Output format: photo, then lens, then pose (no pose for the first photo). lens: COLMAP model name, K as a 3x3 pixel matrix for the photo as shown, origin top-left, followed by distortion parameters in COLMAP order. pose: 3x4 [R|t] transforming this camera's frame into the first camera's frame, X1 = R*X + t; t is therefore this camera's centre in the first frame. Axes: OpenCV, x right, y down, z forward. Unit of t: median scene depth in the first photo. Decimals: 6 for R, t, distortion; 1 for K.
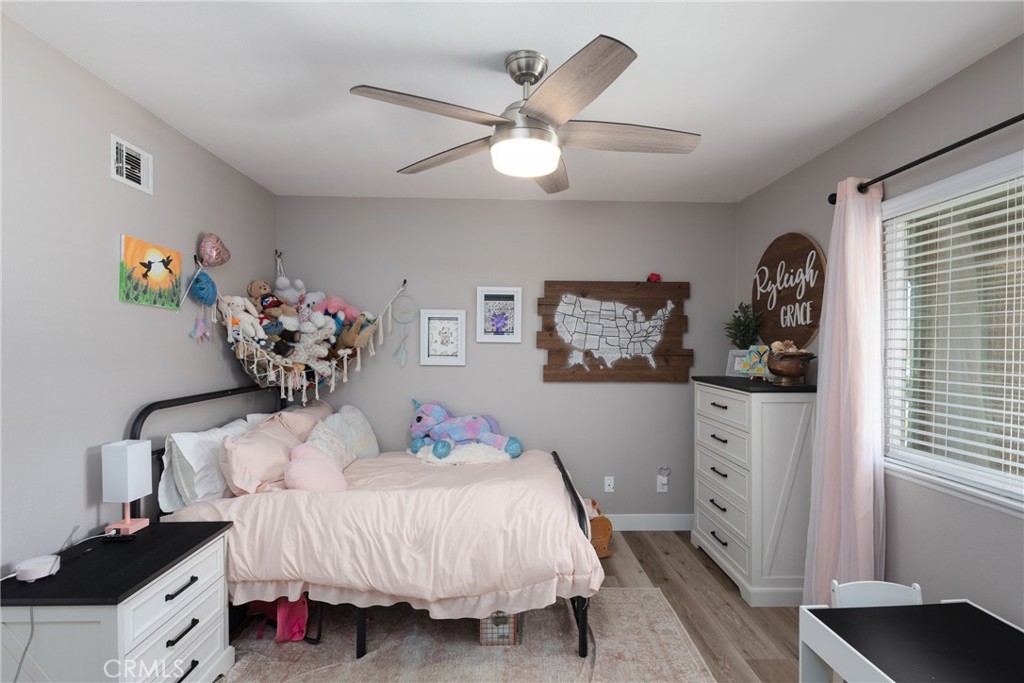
lens RADIAL K [[469.6, 0, 517.3], [0, 469.6, 348.5], [0, 0, 1]] dist [0.013673, -0.006341]
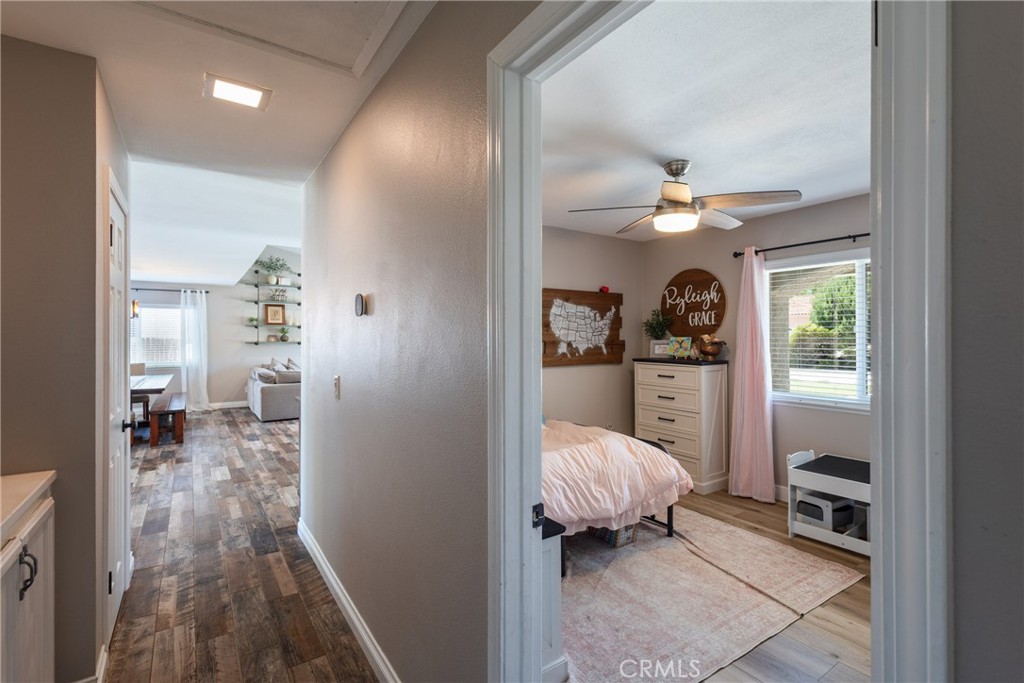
lens RADIAL K [[469.6, 0, 511.1], [0, 469.6, 333.3], [0, 0, 1]] dist [0.013673, -0.006341]
pose [[0.842090, -0.005778, 0.539306, -0.823118], [0.013792, 0.999846, -0.010823, -0.010025], [-0.539161, 0.016552, 0.842040, -0.031710]]
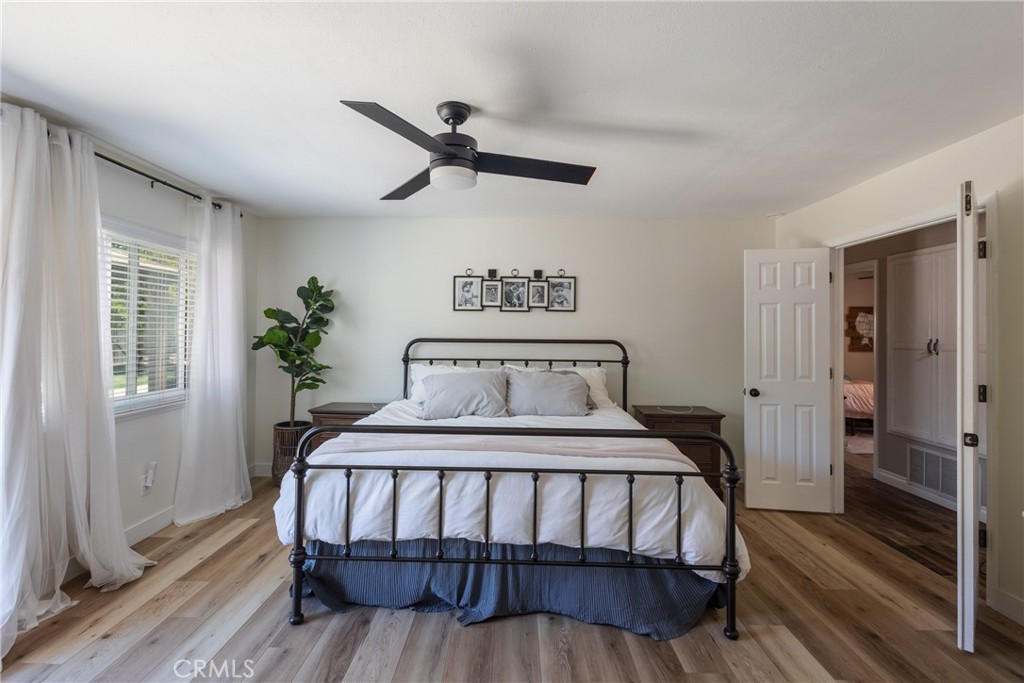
lens RADIAL K [[469.6, 0, 508.2], [0, 469.6, 335.3], [0, 0, 1]] dist [0.013673, -0.006341]
pose [[0.999254, -0.006388, -0.038079, -1.761682], [0.006330, 0.999979, -0.001633, -0.015436], [0.038089, 0.001391, 0.999273, -1.564374]]
